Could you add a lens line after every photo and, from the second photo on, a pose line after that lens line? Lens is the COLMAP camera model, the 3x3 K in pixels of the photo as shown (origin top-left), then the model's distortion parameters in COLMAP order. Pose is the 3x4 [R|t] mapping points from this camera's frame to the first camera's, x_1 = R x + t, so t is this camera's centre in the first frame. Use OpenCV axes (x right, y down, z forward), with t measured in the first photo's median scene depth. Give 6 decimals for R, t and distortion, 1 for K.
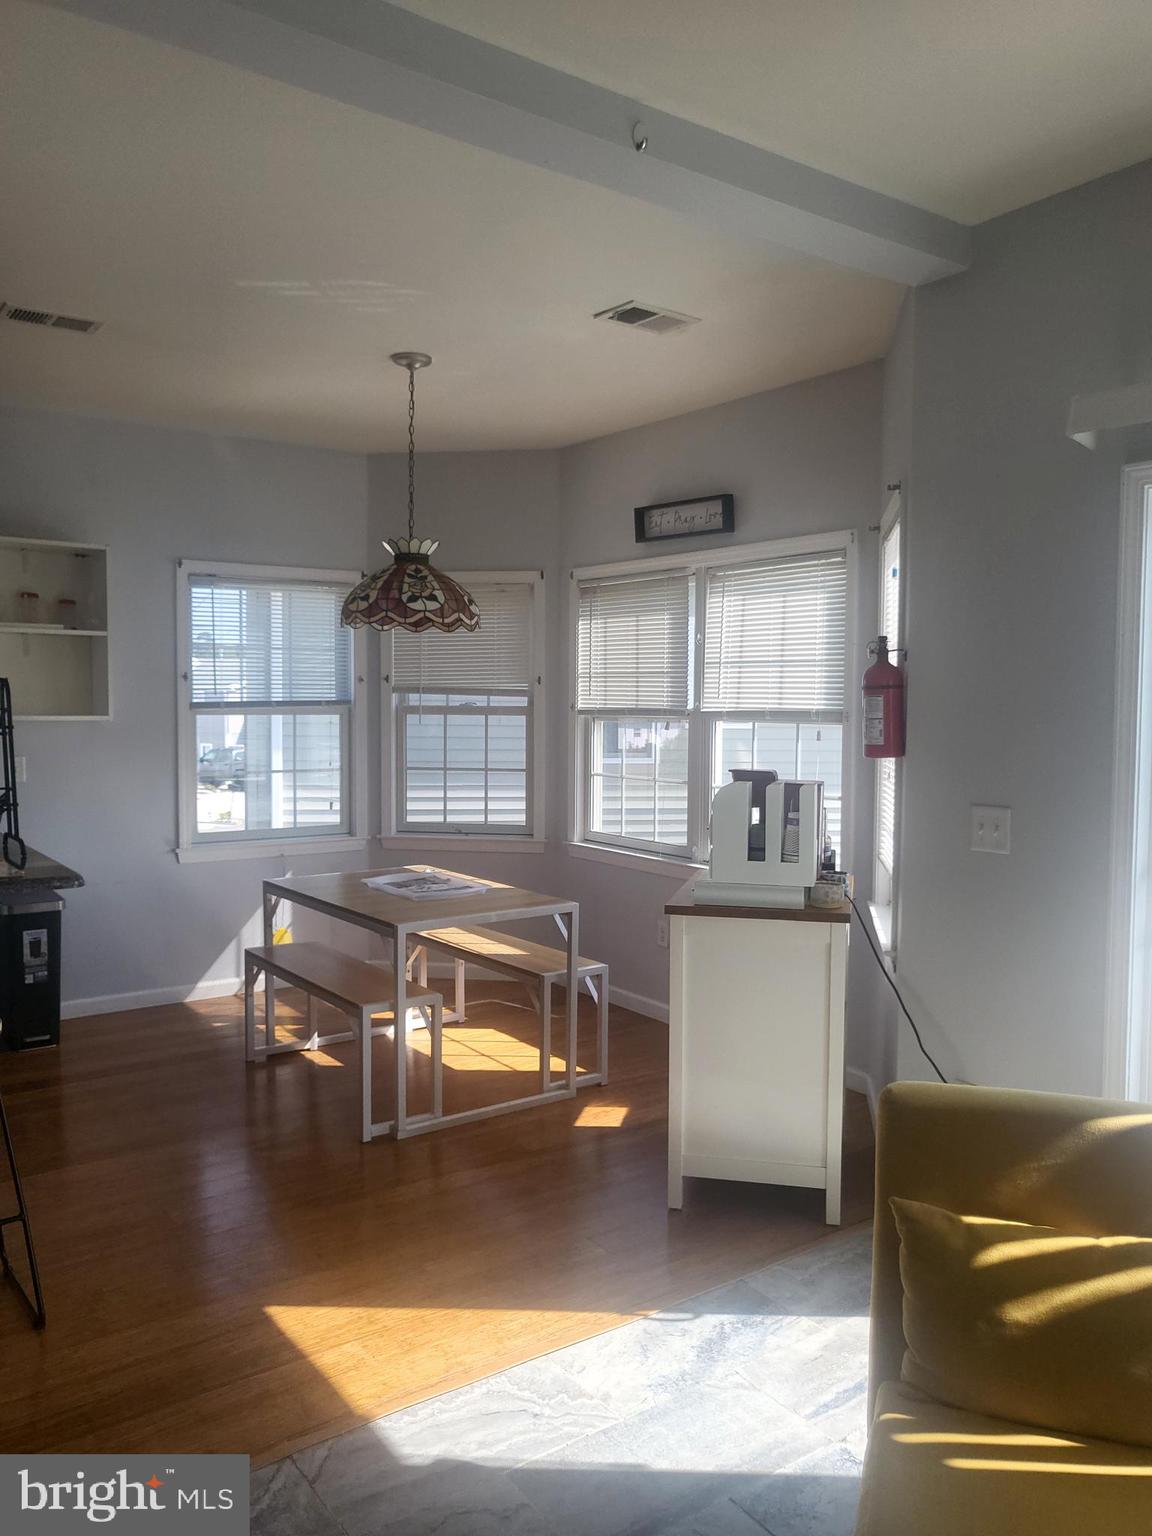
lens RADIAL K [[1164.9, 0, 659.8], [0, 1164.9, 761.2], [0, 0, 1]] dist [-0.001315, -0.002053]
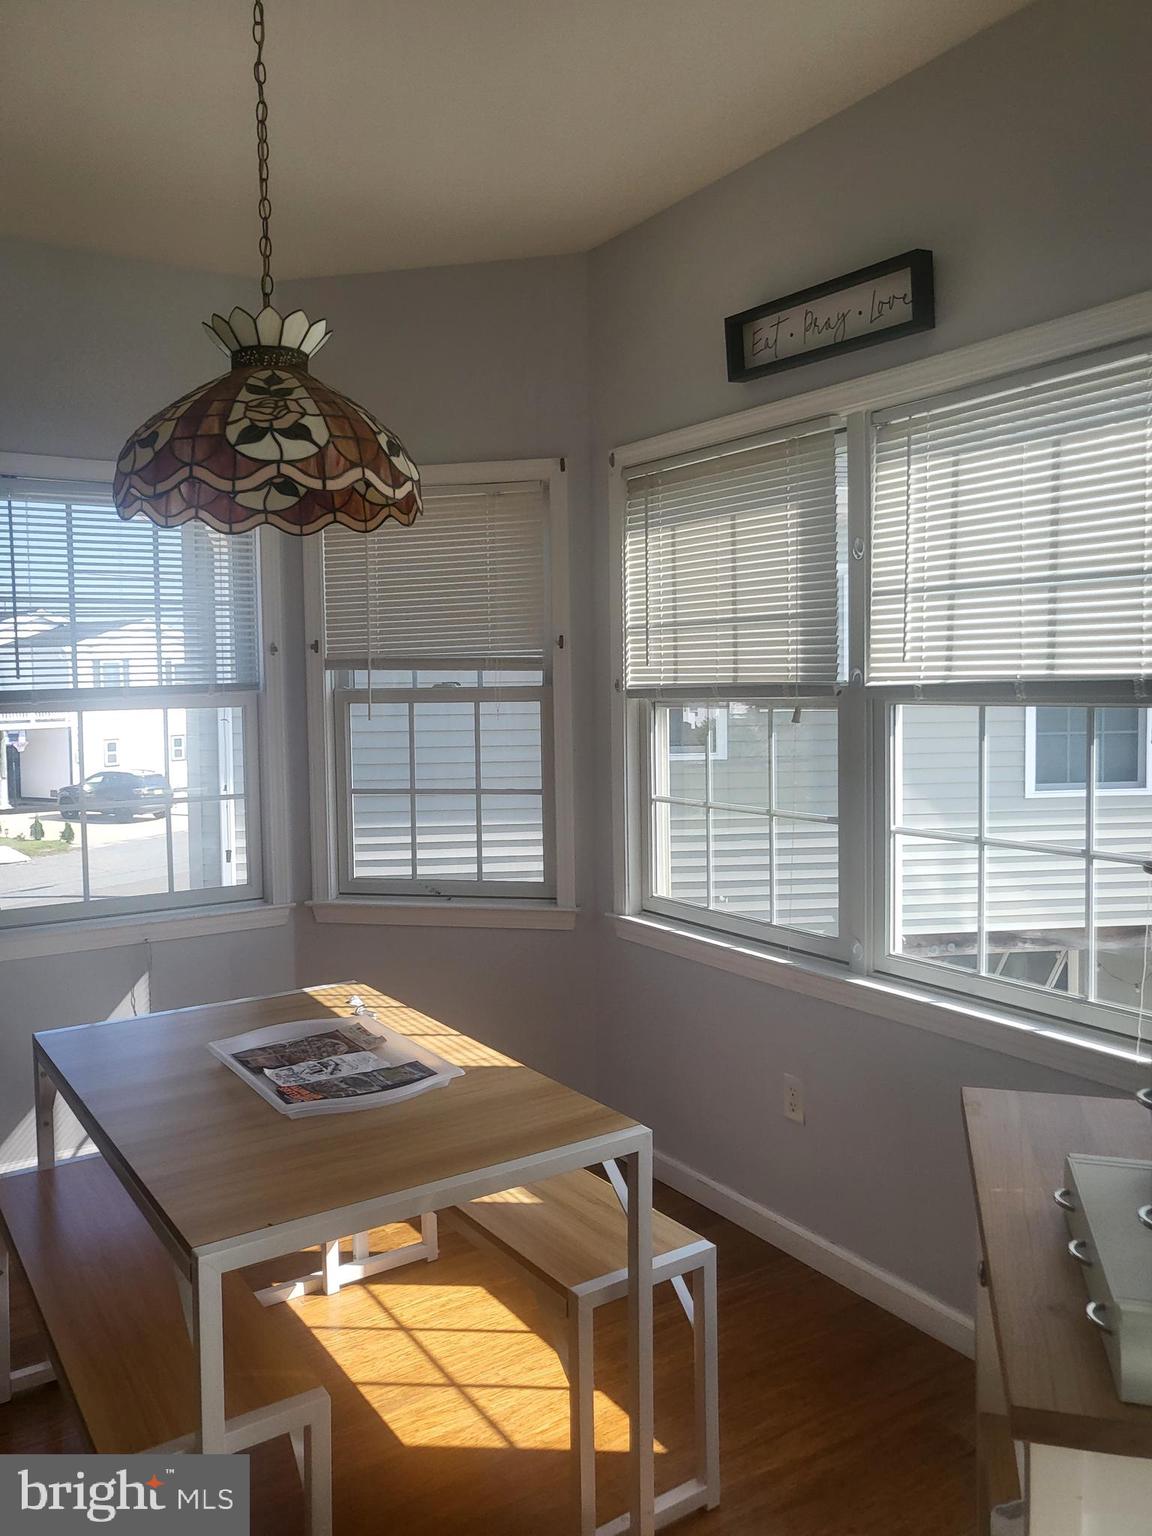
lens RADIAL K [[1186.4, 0, 628.9], [0, 1186.4, 735.3], [0, 0, 1]] dist [-0.002385, 0.088924]
pose [[0.998267, -0.020946, -0.054992, -0.043857], [0.020538, 0.999757, -0.007979, -0.019219], [0.055146, 0.006836, 0.998455, 0.477332]]
